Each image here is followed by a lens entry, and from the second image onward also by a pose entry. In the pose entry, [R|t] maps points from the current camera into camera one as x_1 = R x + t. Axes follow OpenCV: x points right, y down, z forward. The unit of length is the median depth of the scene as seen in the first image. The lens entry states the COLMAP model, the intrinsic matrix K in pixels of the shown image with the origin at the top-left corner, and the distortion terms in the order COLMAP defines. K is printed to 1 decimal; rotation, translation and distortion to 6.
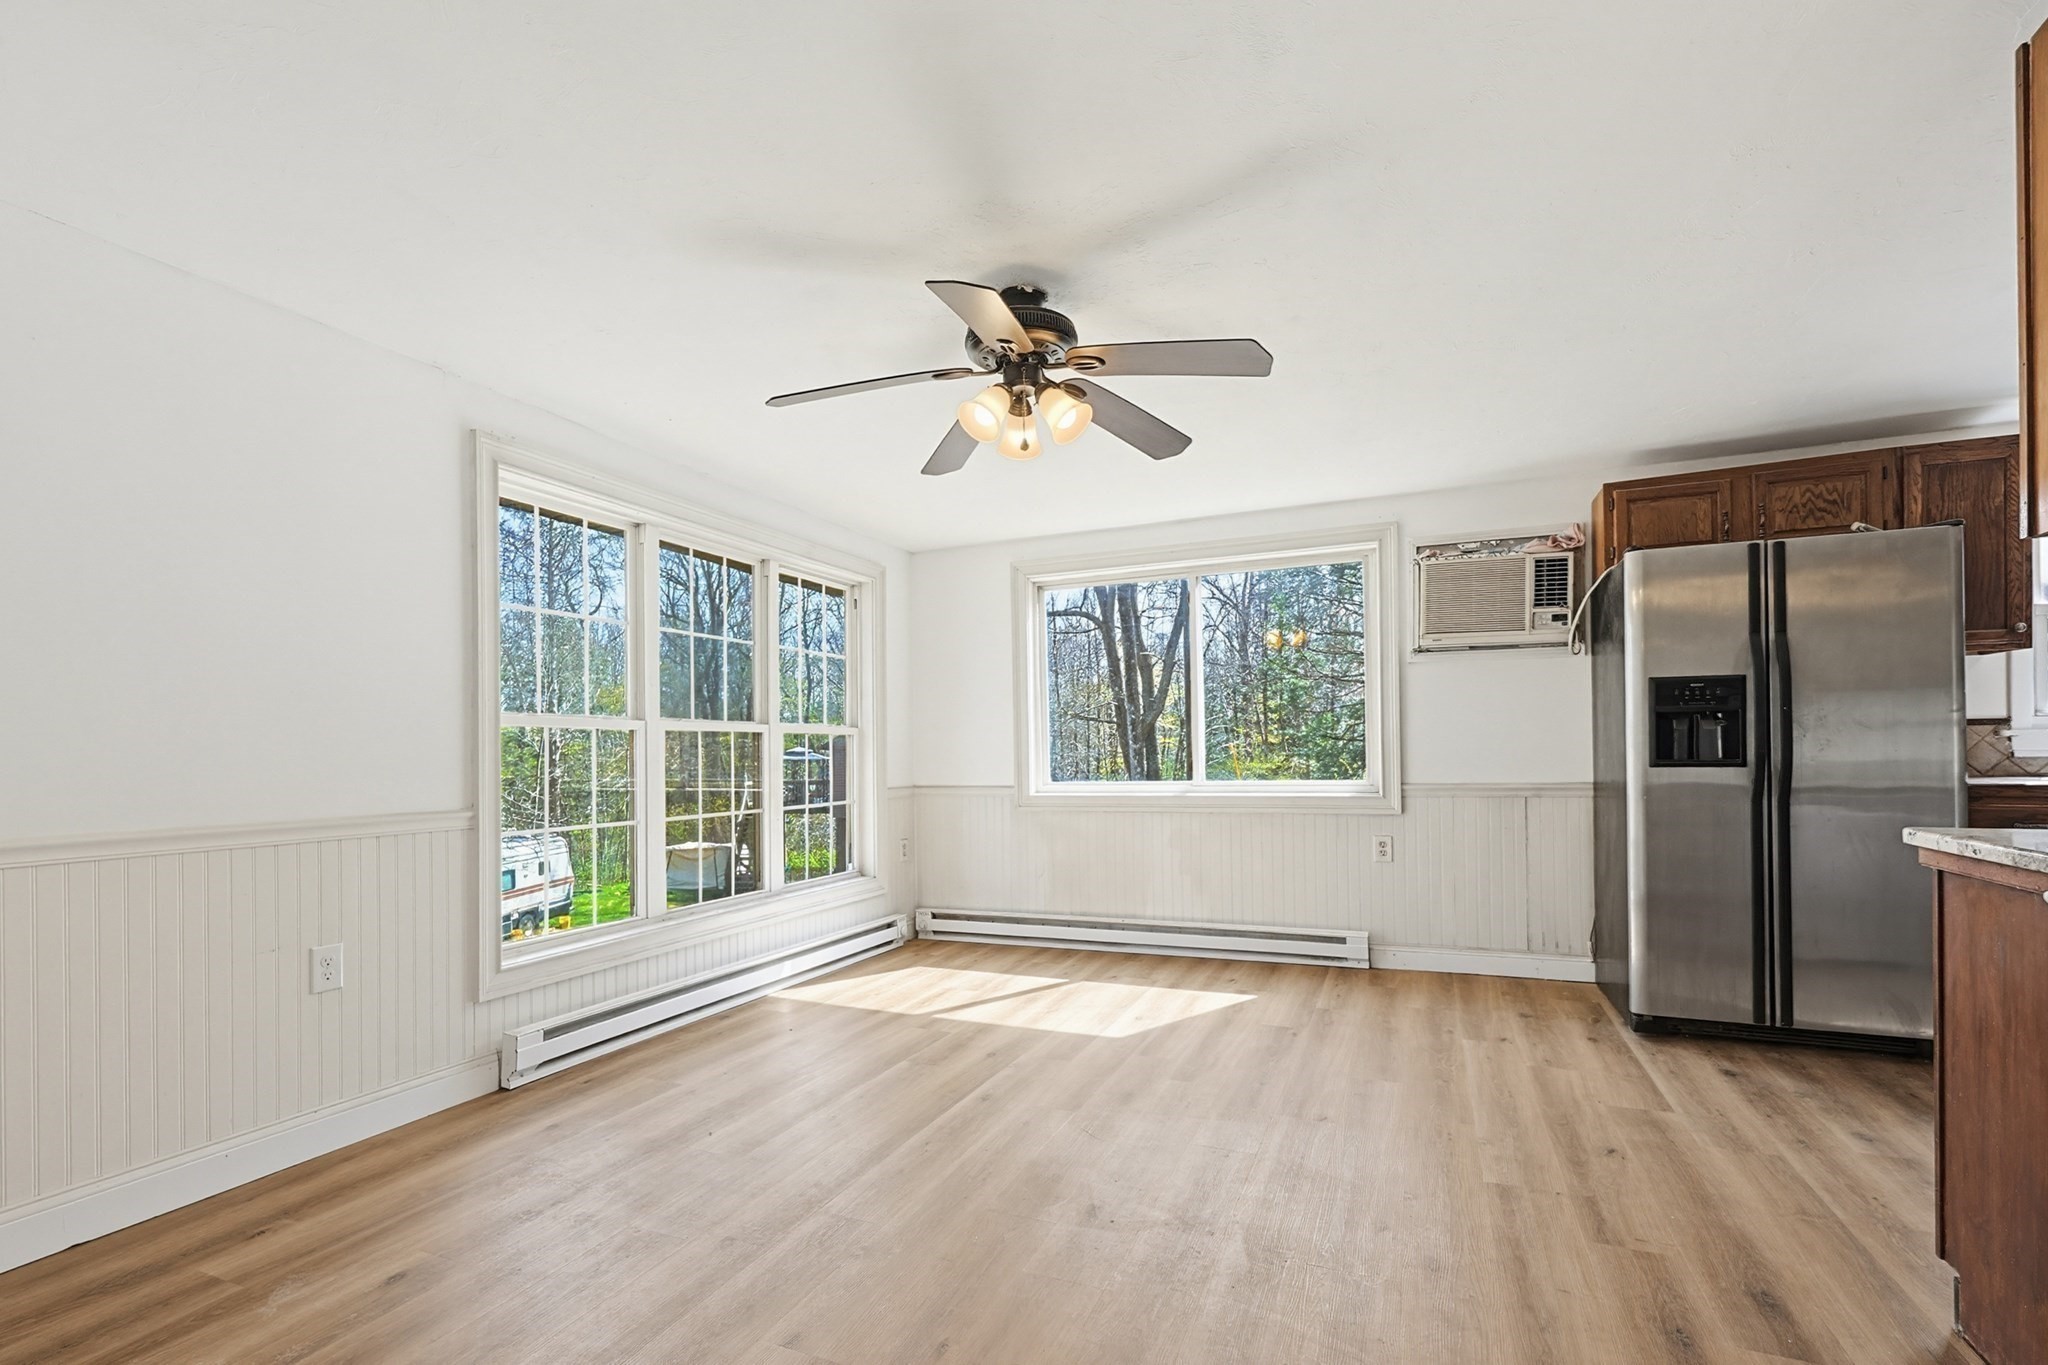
lens RADIAL K [[914.8, 0, 1024.4], [0, 914.8, 752.0], [0, 0, 1]] dist [-0.001139, -0.000207]
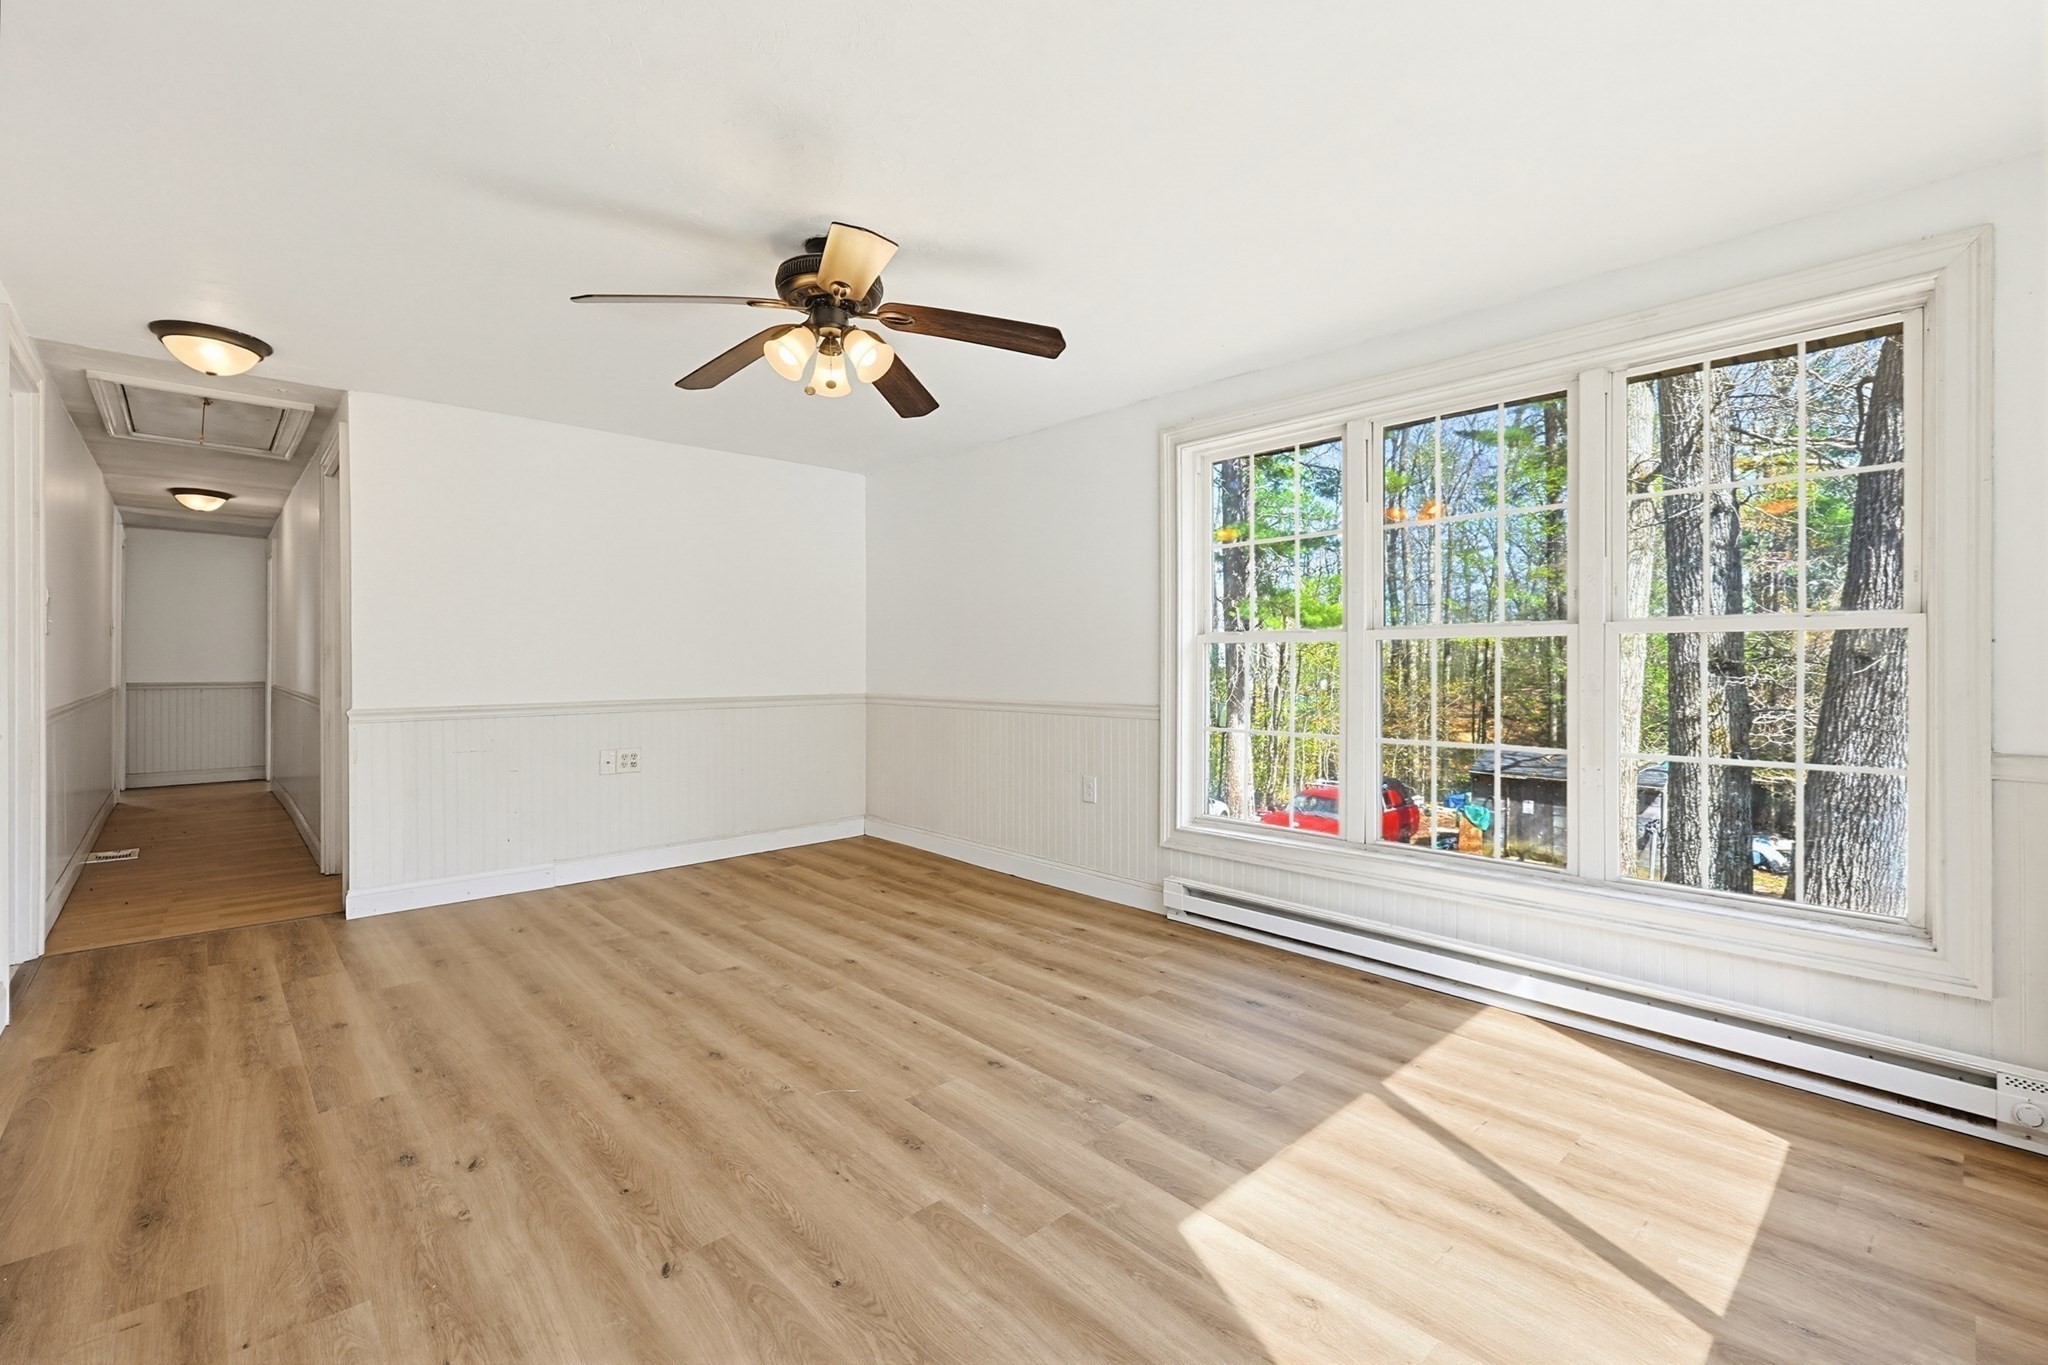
lens RADIAL K [[883.4, 0, 1017.2], [0, 883.4, 663.1], [0, 0, 1]] dist [-0.001210, -0.000336]
pose [[-0.404812, 0.006599, -0.914376, 0.583072], [0.004642, 0.999976, 0.005162, -0.009383], [0.914388, -0.002155, -0.404833, 1.099160]]
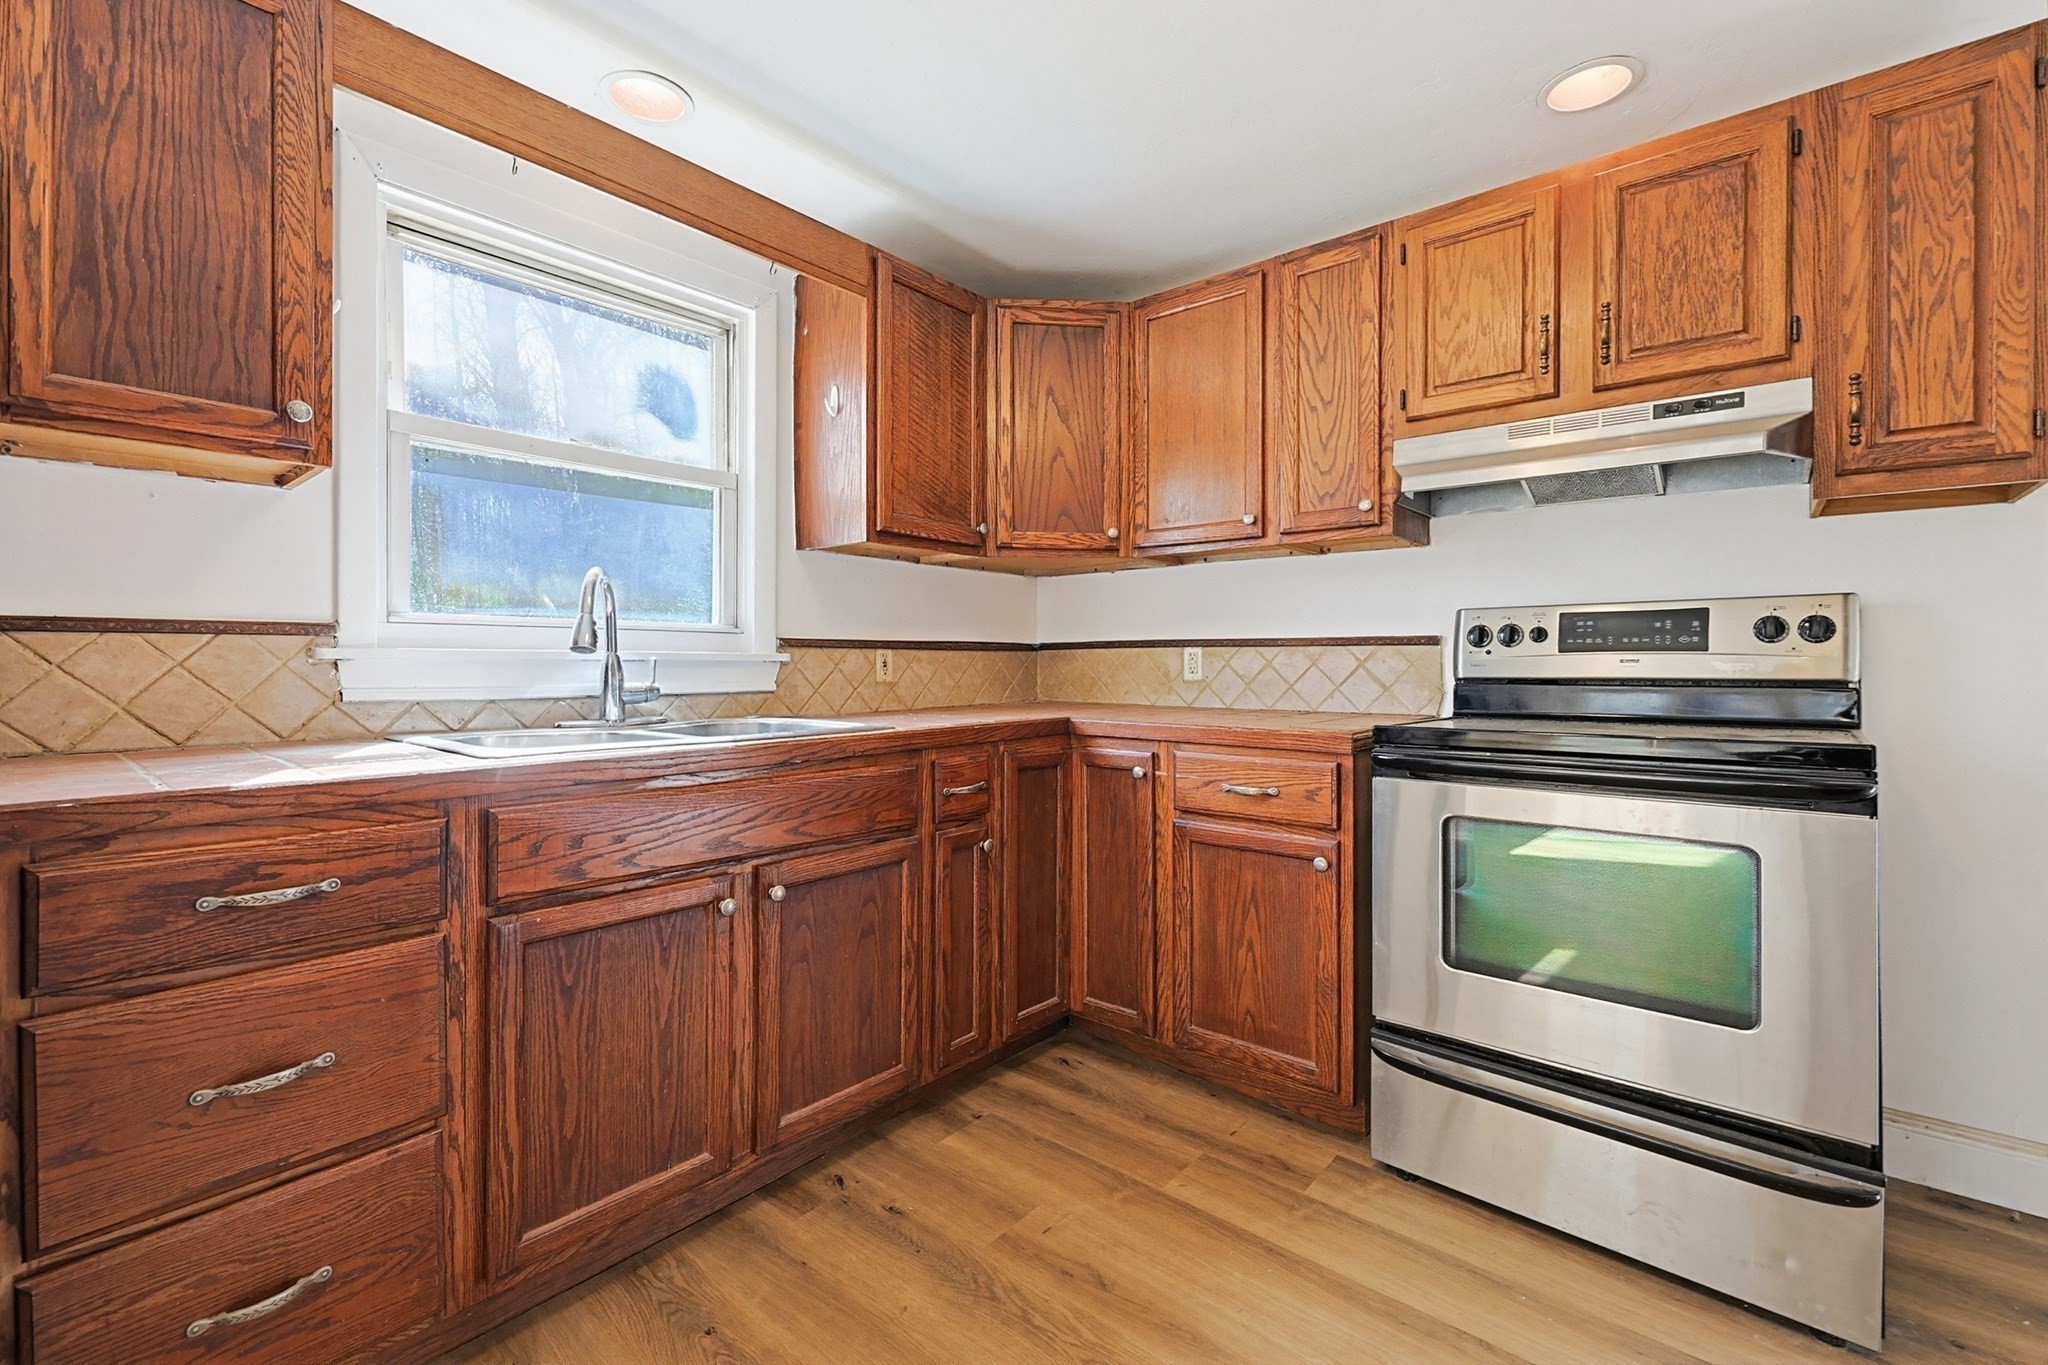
lens RADIAL K [[883.4, 0, 1017.2], [0, 883.4, 663.1], [0, 0, 1]] dist [-0.001210, -0.000336]
pose [[0.302223, 0.016056, 0.953102, 0.735398], [-0.003216, 0.999870, -0.015824, -0.009188], [-0.953232, 0.001717, 0.302235, 0.503678]]
